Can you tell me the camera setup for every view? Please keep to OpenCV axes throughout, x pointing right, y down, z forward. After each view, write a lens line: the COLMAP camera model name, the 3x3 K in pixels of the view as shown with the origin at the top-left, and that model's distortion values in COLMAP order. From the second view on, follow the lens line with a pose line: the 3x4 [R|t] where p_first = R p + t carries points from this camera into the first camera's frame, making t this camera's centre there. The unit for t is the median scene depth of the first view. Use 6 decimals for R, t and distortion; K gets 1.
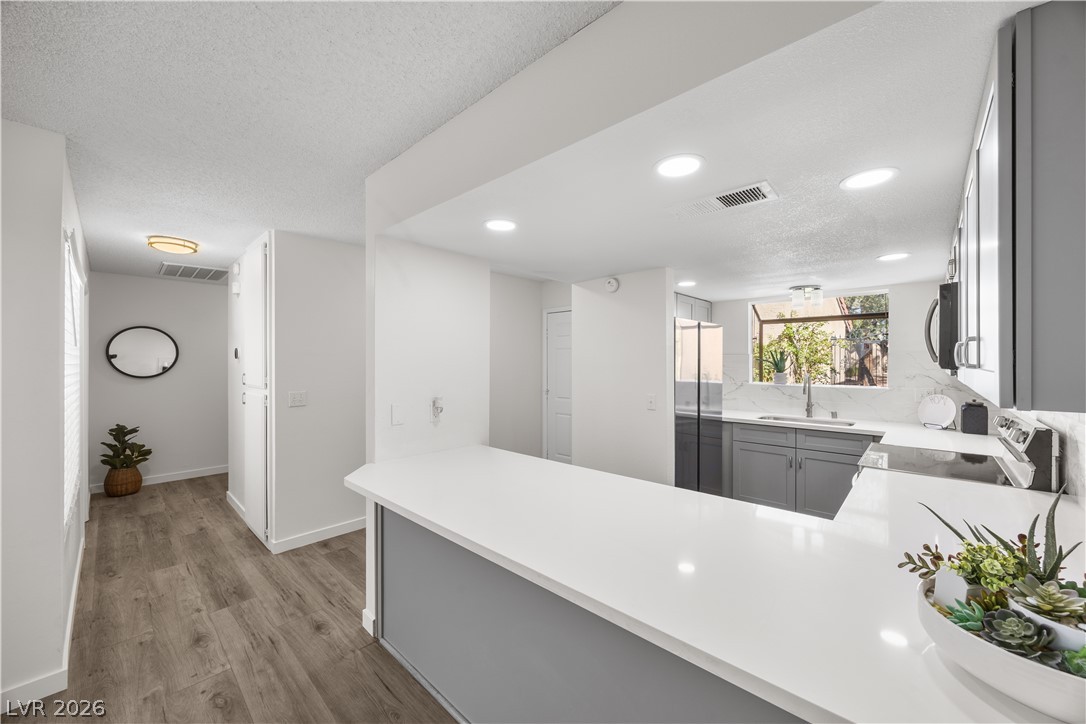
lens RADIAL K [[410.1, 0, 552.0], [0, 410.1, 362.8], [0, 0, 1]] dist [-0.002008, -0.000060]
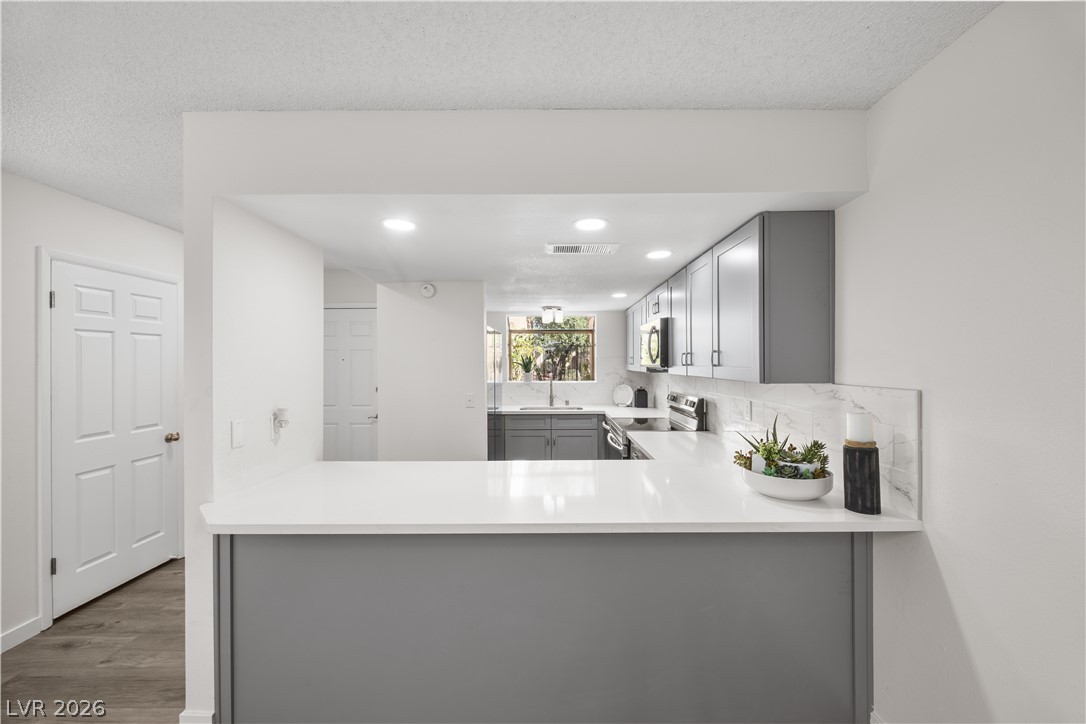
lens RADIAL K [[410.1, 0, 552.0], [0, 410.1, 362.8], [0, 0, 1]] dist [-0.002008, -0.000060]
pose [[0.740648, -0.001539, 0.671892, -0.308735], [0.006467, 0.999967, -0.004838, 0.000278], [-0.671862, 0.007928, 0.740633, 0.023785]]
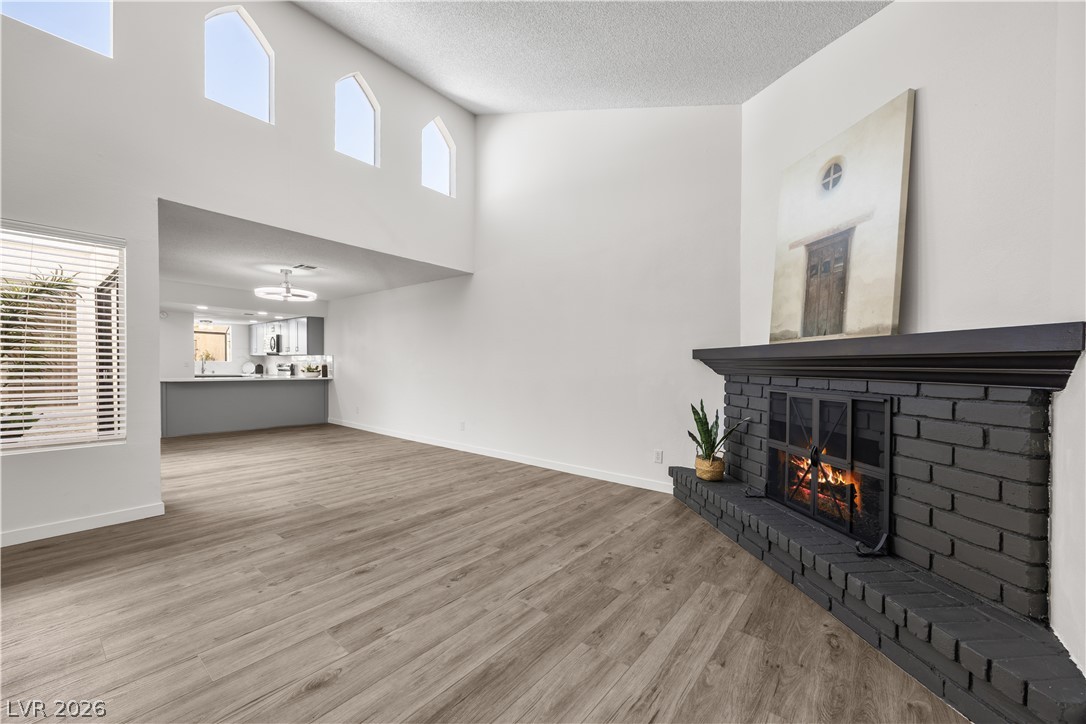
lens RADIAL K [[421.7, 0, 543.9], [0, 421.7, 370.7], [0, 0, 1]] dist [-0.007593, 0.000095]
pose [[-0.063937, -0.013788, 0.997859, -2.376818], [-0.008504, 0.999876, 0.013271, 0.077628], [-0.997918, -0.007637, -0.064046, -1.028447]]
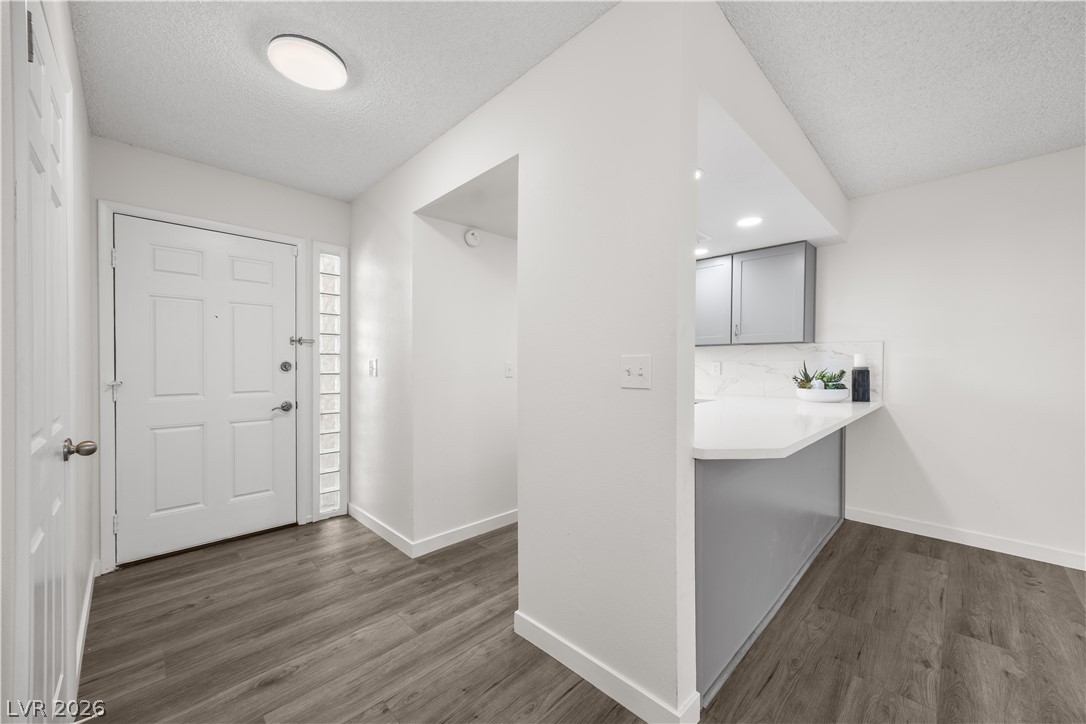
lens RADIAL K [[408.6, 0, 545.2], [0, 408.6, 374.8], [0, 0, 1]] dist [0.000828, 0.000241]
pose [[0.052923, -0.024352, 0.998302, -0.691998], [0.005774, 0.999693, 0.024080, 0.077368], [-0.998582, 0.004490, 0.053047, 0.778974]]
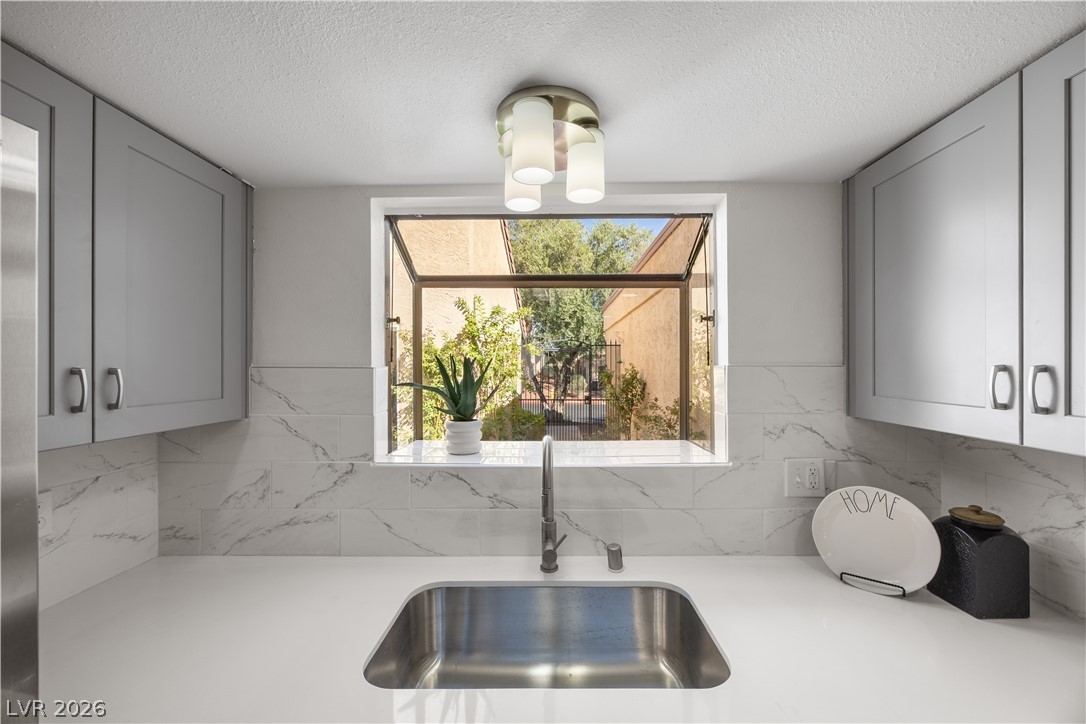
lens RADIAL K [[410.1, 0, 552.0], [0, 410.1, 362.8], [0, 0, 1]] dist [-0.002008, -0.000060]
pose [[0.742964, 0.004218, 0.669318, 0.502732], [0.007095, 0.999874, -0.014177, -0.026136], [-0.669293, 0.015282, 0.742841, 0.915562]]
